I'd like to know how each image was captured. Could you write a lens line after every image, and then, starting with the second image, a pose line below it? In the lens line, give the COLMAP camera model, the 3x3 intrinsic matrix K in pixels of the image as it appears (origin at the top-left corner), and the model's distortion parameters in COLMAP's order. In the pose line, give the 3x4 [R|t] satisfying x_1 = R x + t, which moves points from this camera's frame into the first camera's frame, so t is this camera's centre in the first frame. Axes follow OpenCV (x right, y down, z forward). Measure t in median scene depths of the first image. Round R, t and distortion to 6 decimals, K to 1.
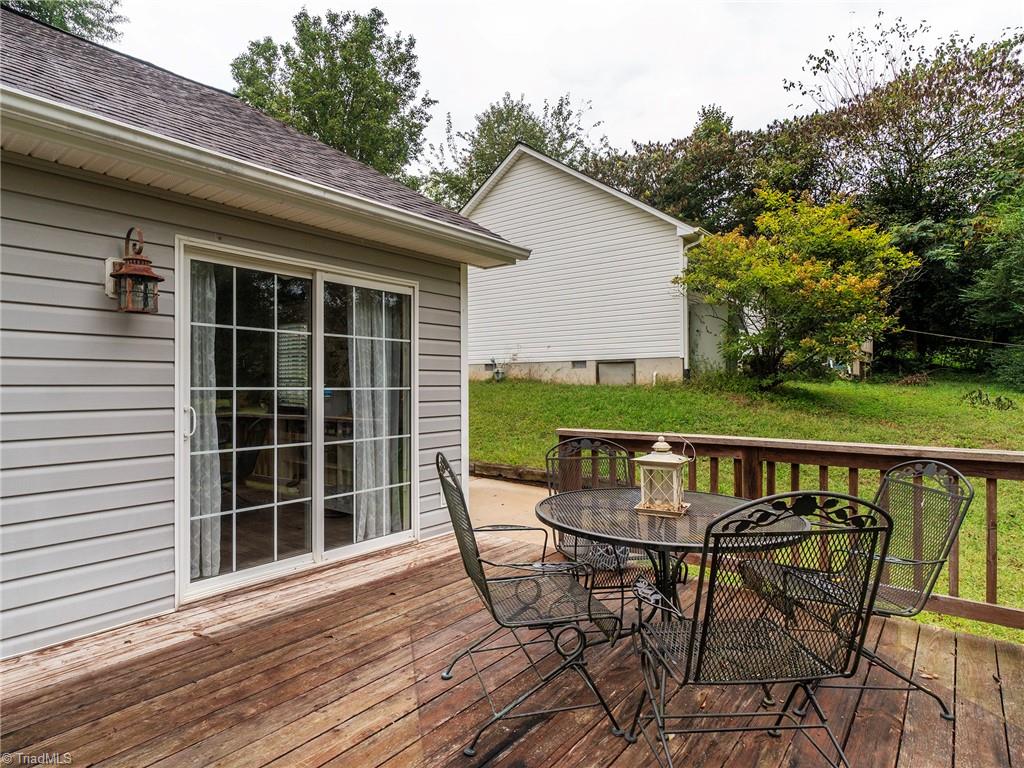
lens RADIAL K [[609.6, 0, 509.1], [0, 609.6, 390.0], [0, 0, 1]] dist [0.032476, 0.000390]
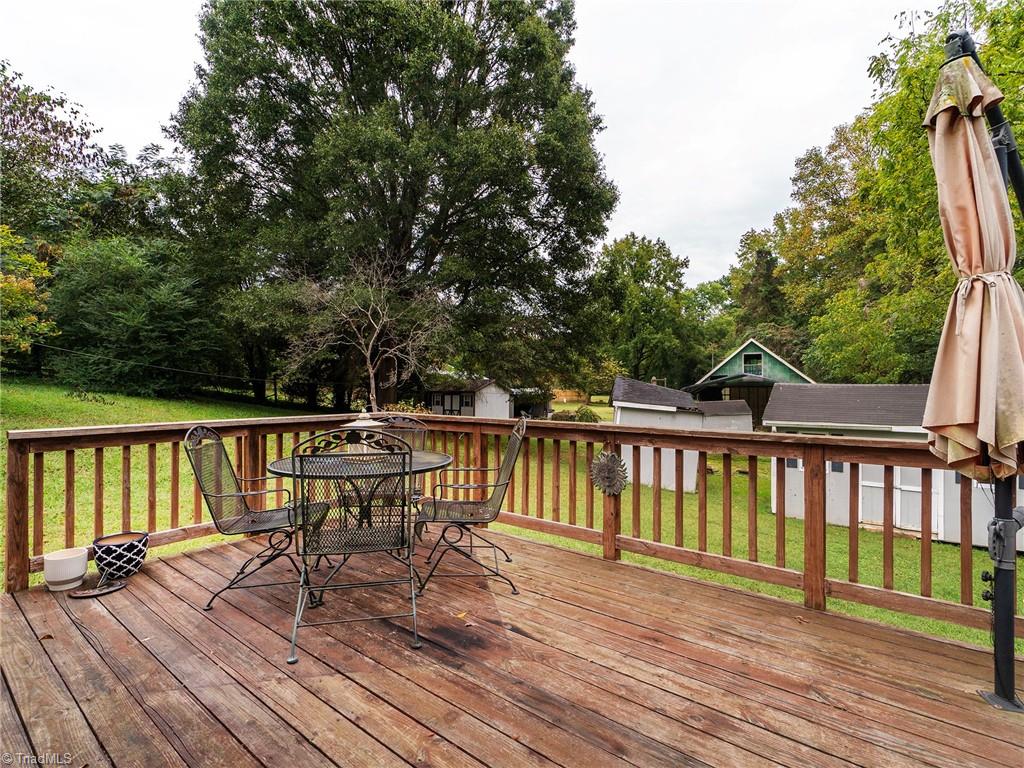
lens RADIAL K [[465.5, 0, 509.7], [0, 465.5, 381.4], [0, 0, 1]] dist [-0.001238, 0.000064]
pose [[-0.001906, 0.001756, 0.999997, -0.679052], [-0.009146, 0.999957, -0.001774, -0.008509], [-0.999956, -0.009149, -0.001889, 0.482049]]
